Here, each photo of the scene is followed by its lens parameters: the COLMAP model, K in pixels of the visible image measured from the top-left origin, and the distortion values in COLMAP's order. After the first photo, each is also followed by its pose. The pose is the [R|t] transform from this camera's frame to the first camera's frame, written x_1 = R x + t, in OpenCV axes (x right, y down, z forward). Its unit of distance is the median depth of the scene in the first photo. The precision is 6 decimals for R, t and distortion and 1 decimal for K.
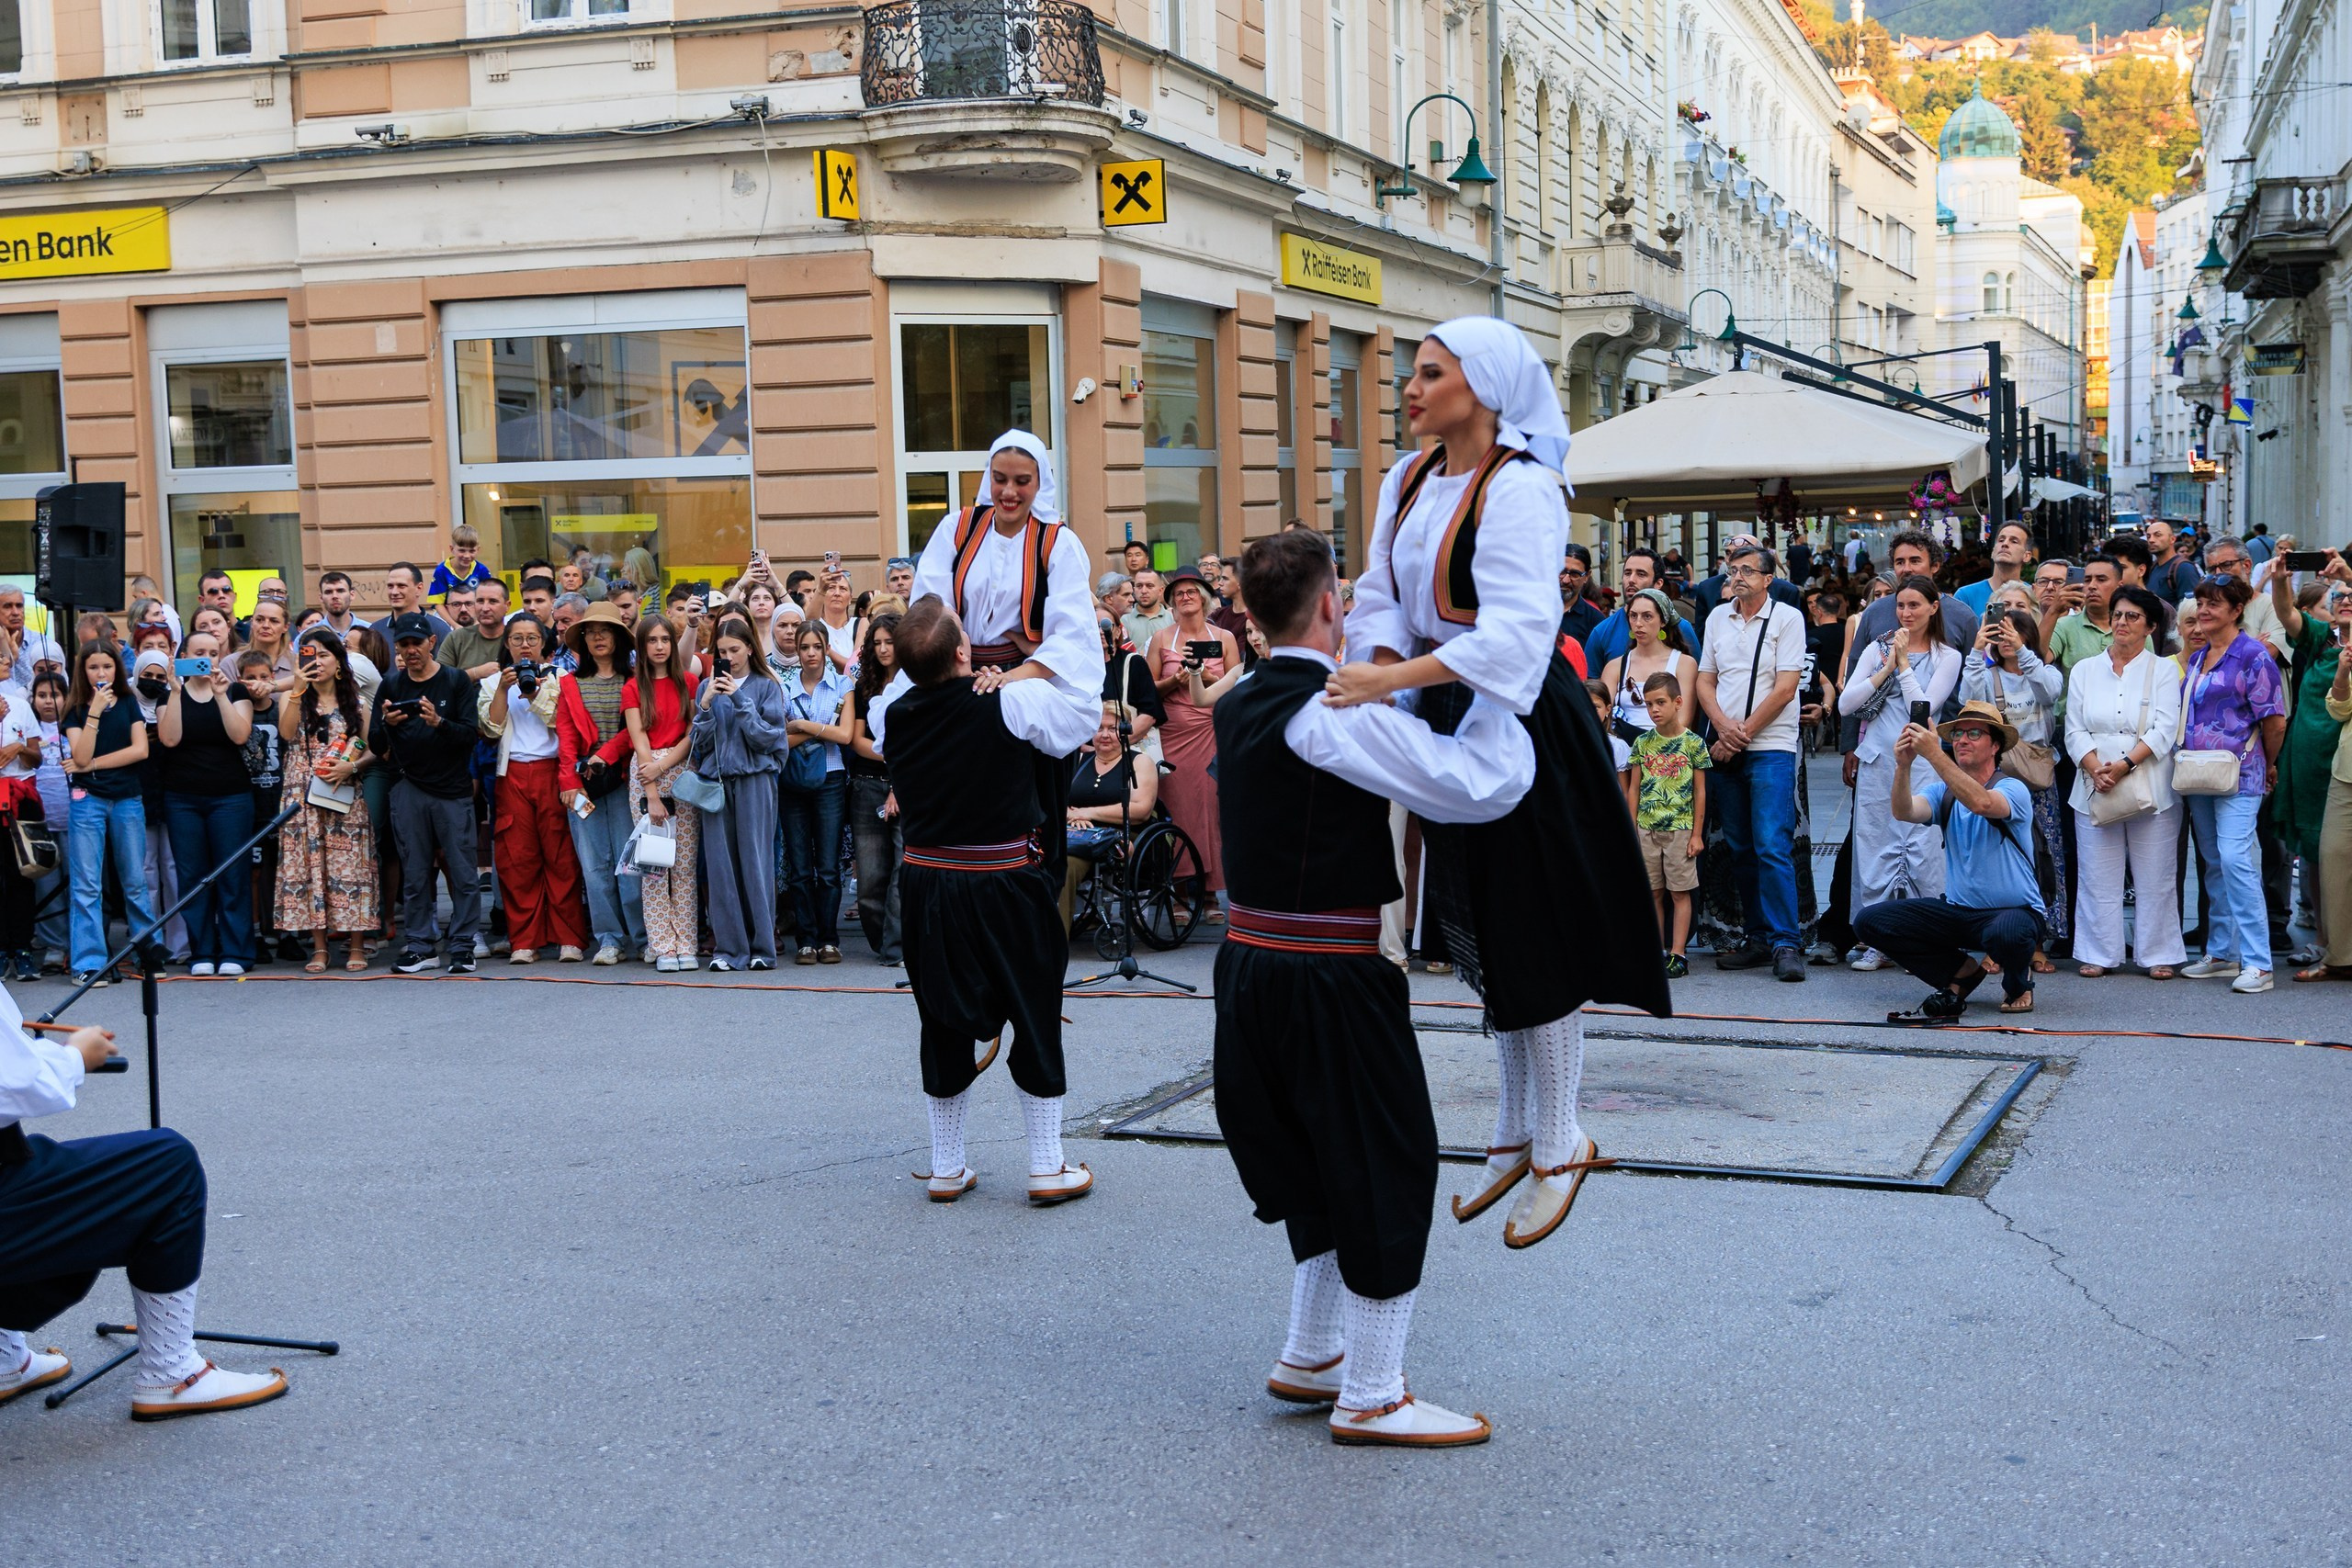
lens RADIAL K [[2575.1, 0, 1172.6], [0, 2575.1, 738.8], [0, 0, 1]] dist [-0.003012, 0.010850]
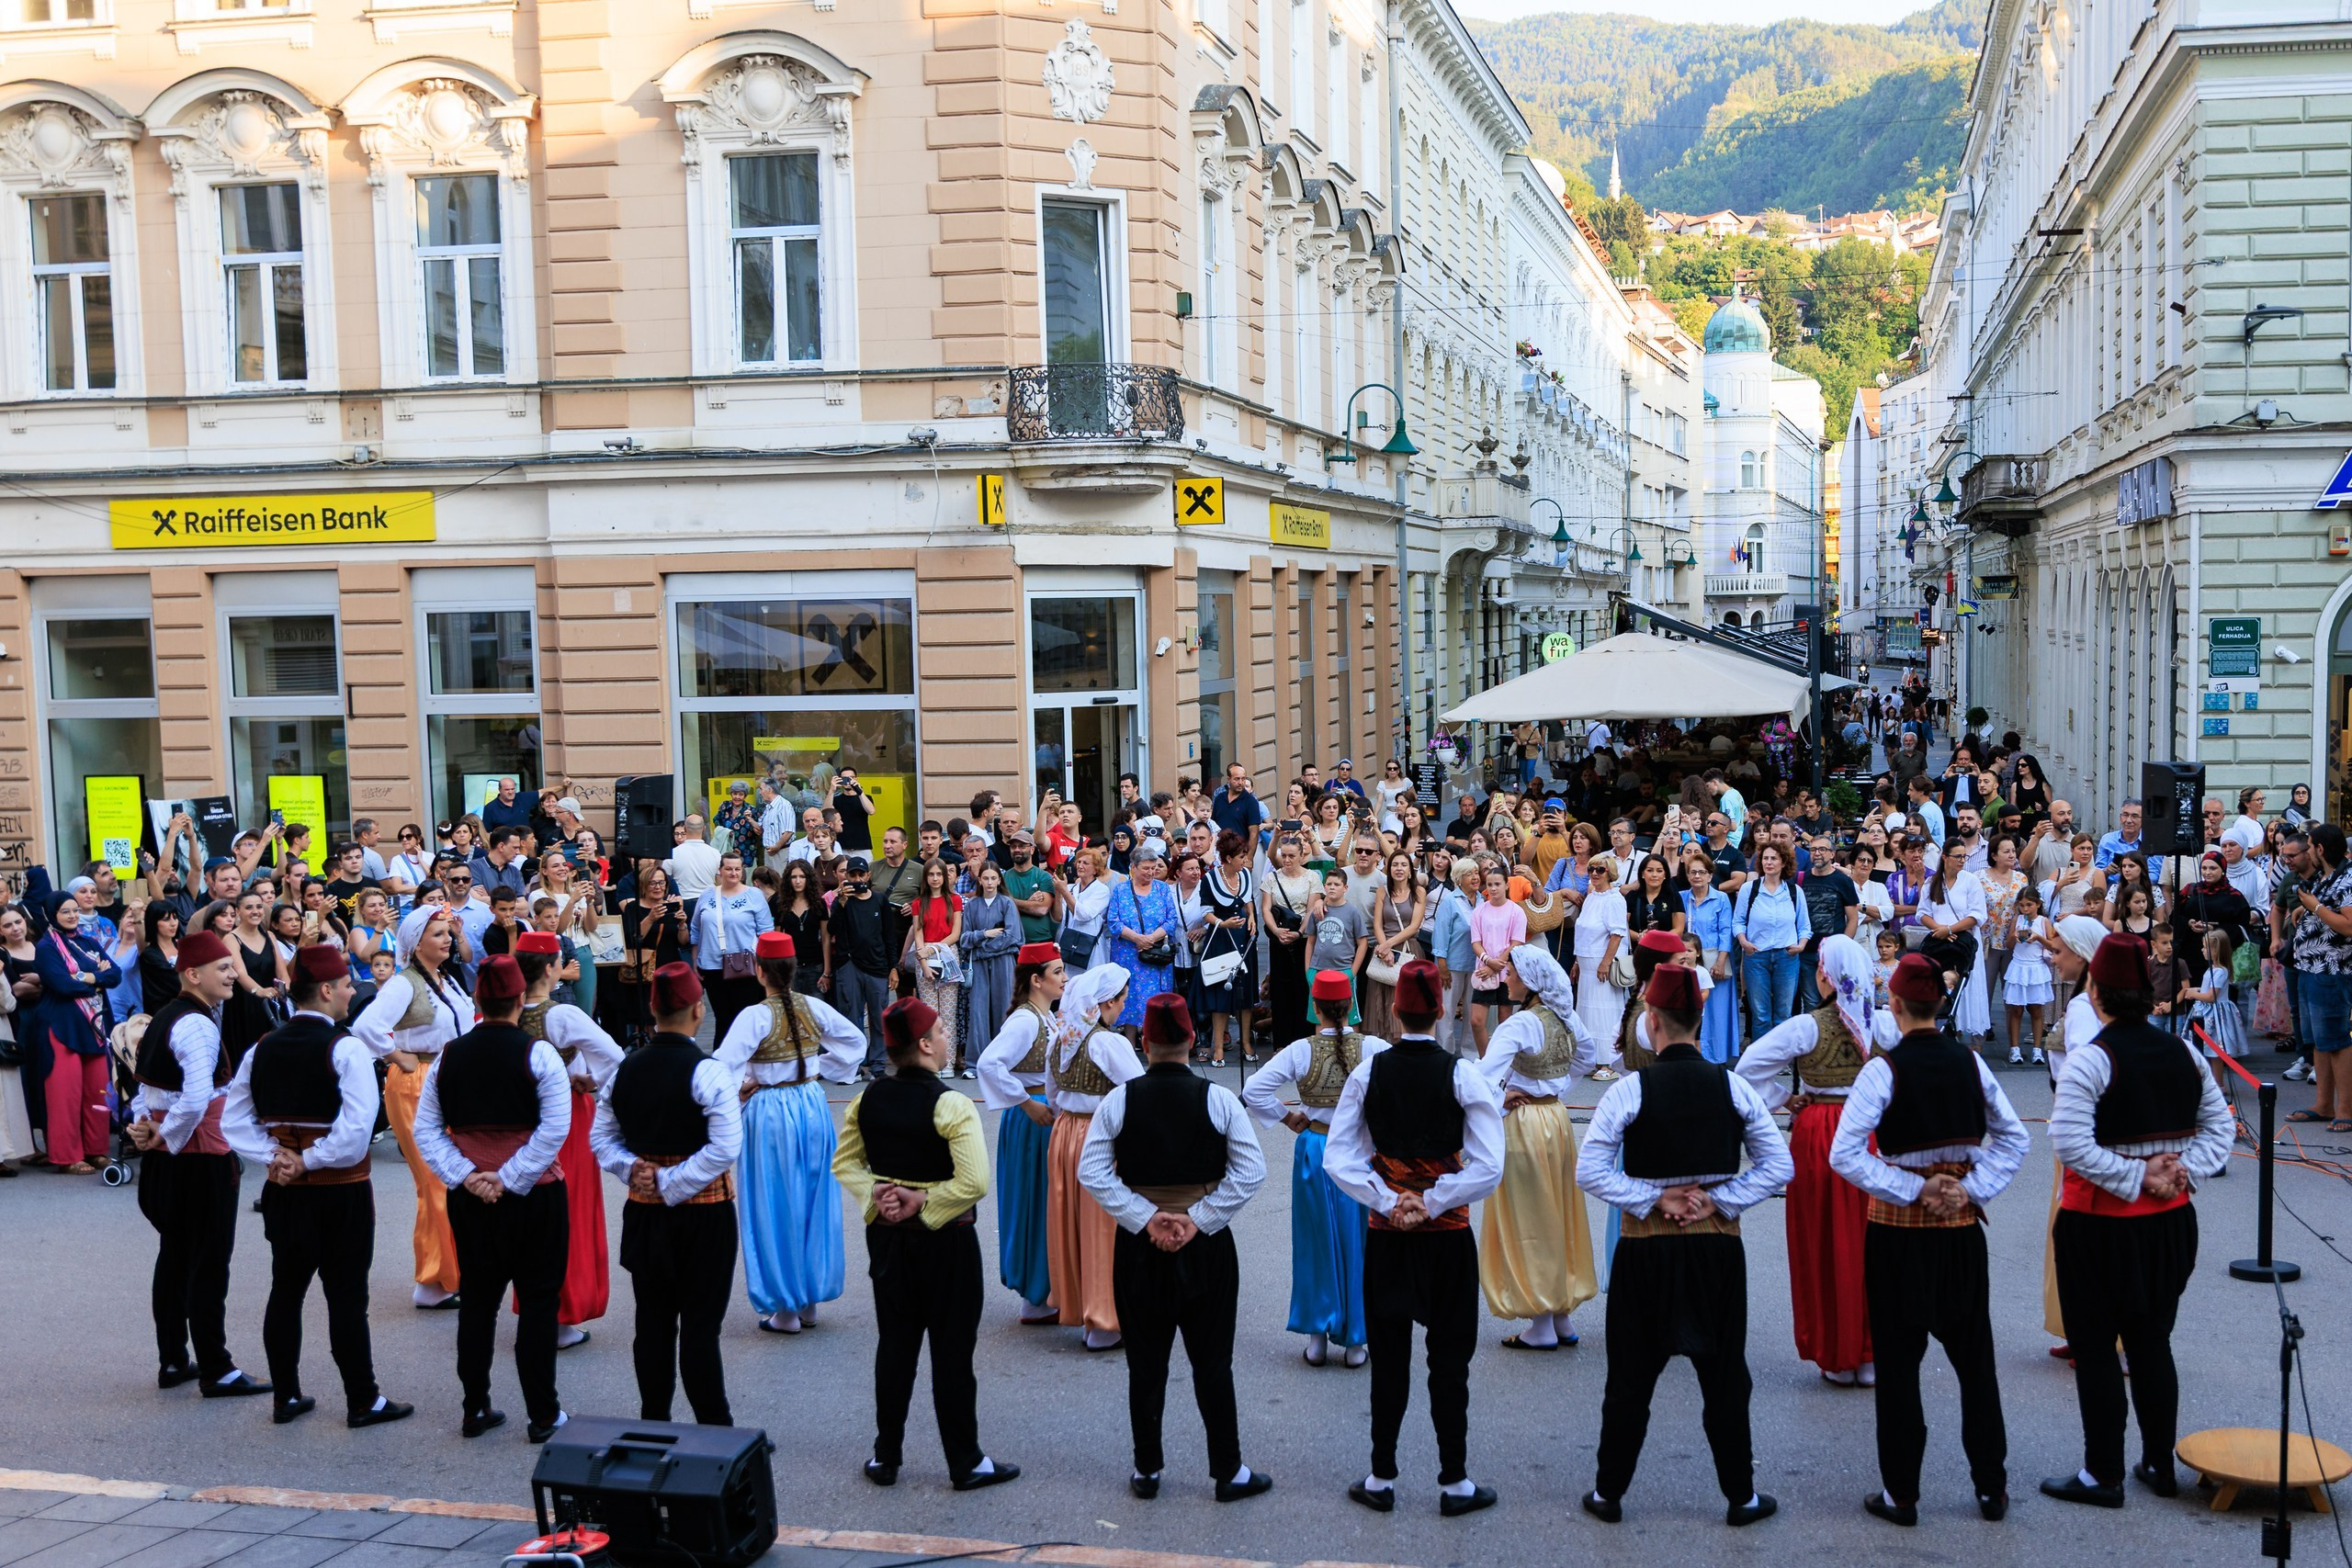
lens RADIAL K [[2770.1, 0, 1176.0], [0, 2770.1, 784.0], [0, 0, 1]] dist [0.002583, 0.014002]
pose [[0.991407, -0.002698, 0.130785, -0.195517], [0.003307, 0.999985, -0.004439, -0.051437], [-0.130771, 0.004833, 0.991401, -0.392016]]
